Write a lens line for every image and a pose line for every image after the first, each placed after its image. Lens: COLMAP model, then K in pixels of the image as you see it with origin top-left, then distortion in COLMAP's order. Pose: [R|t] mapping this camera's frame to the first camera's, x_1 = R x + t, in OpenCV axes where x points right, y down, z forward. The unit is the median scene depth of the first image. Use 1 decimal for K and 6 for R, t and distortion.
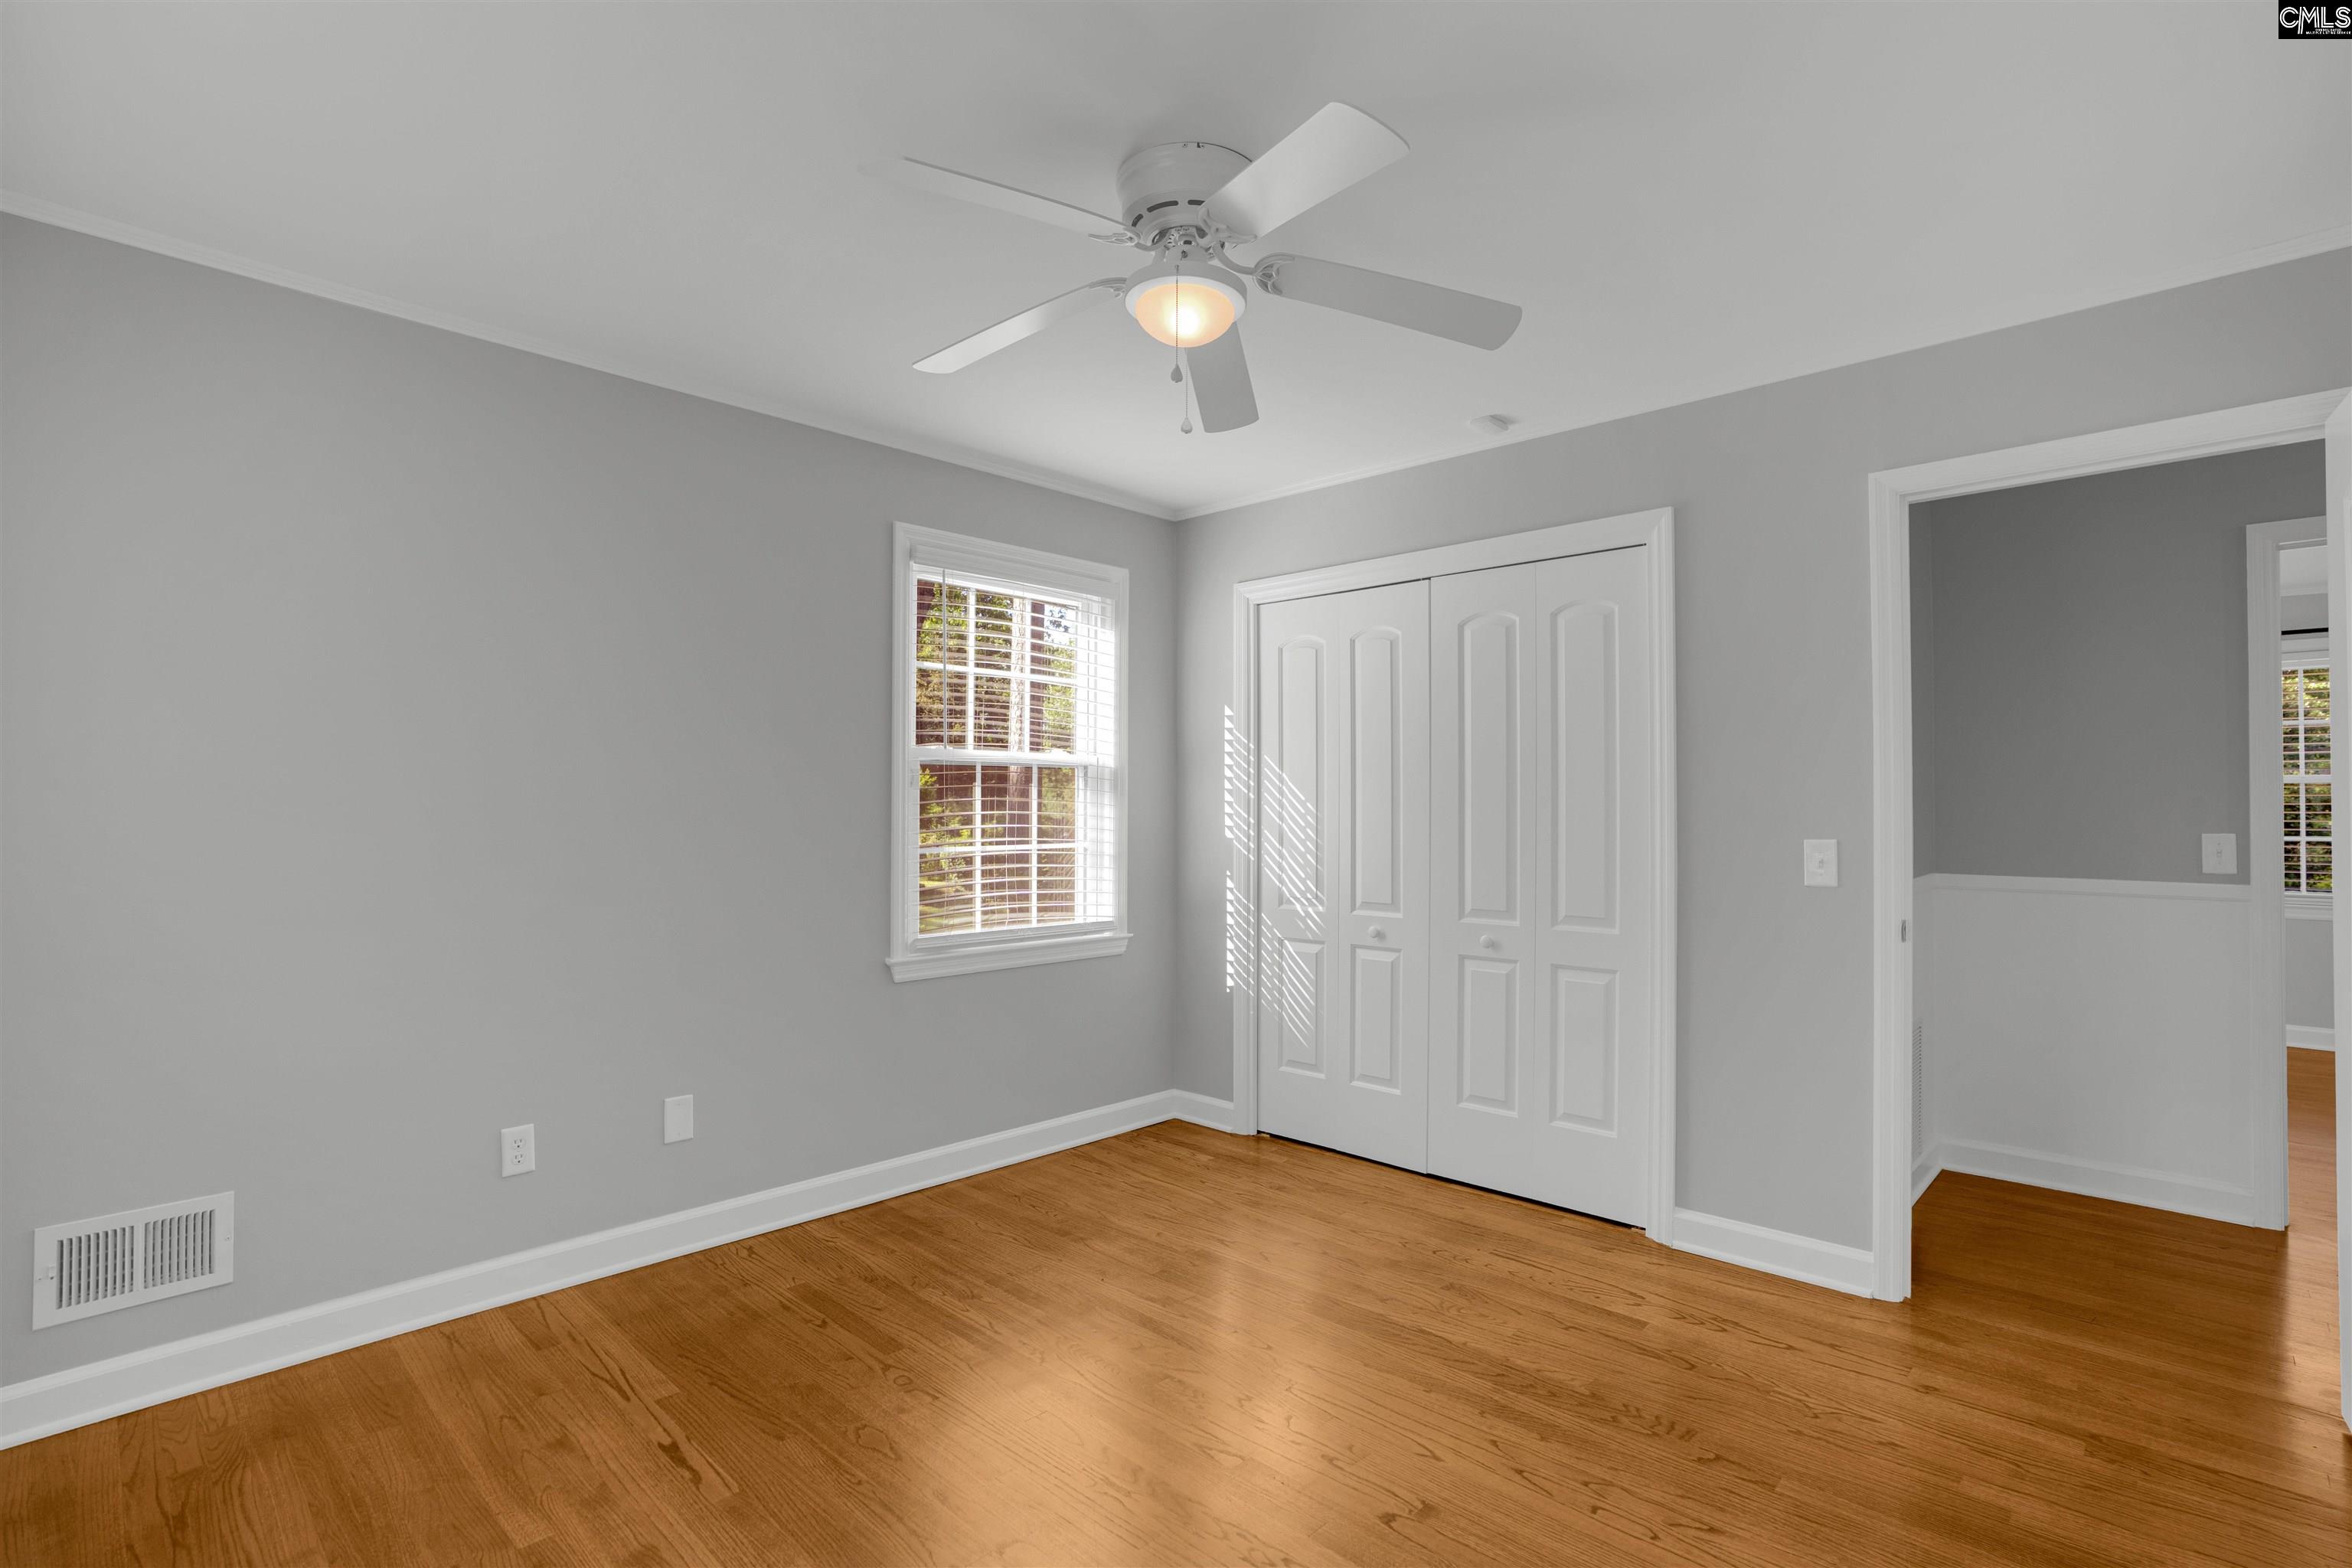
lens RADIAL K [[1150.7, 0, 1197.9], [0, 1150.7, 785.1], [0, 0, 1]] dist [-0.056108, 0.018011]
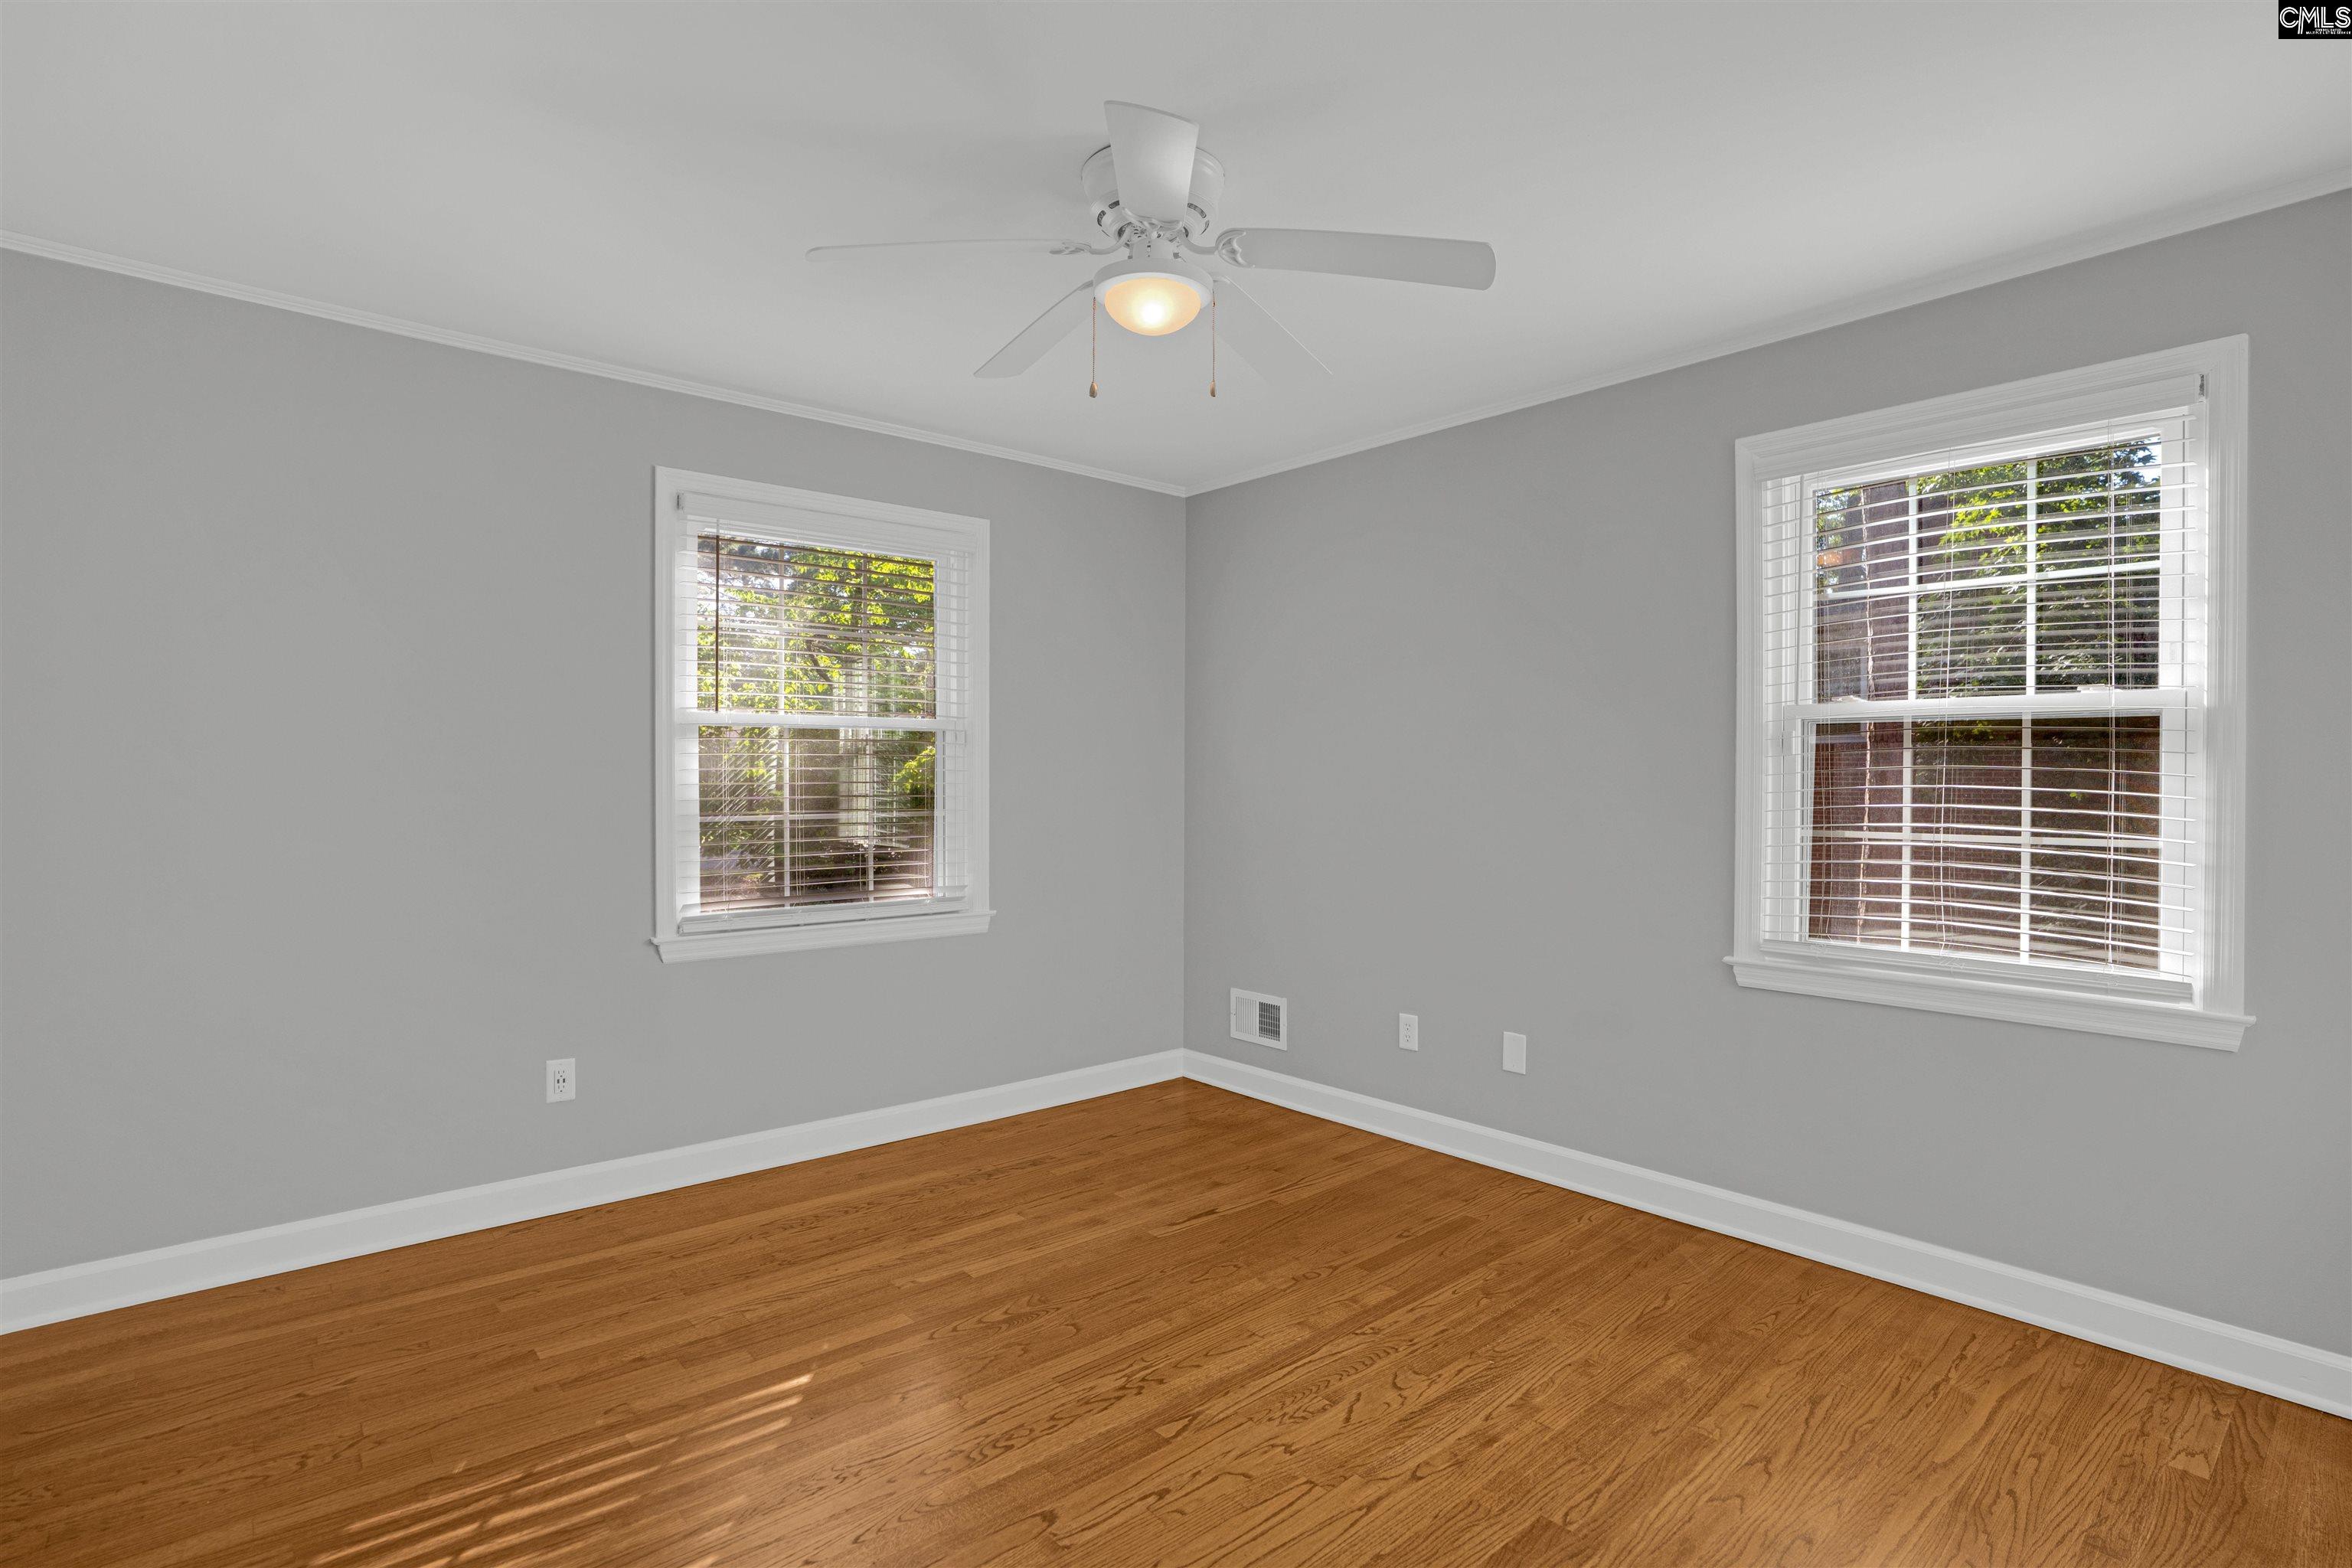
lens RADIAL K [[1150.7, 0, 1195.0], [0, 1150.7, 784.7], [0, 0, 1]] dist [-0.056108, 0.018011]
pose [[-0.108837, 0.000539, -0.994059, 0.617119], [0.010685, 0.999943, -0.000627, 0.020191], [0.994002, -0.010690, -0.108836, 0.697997]]
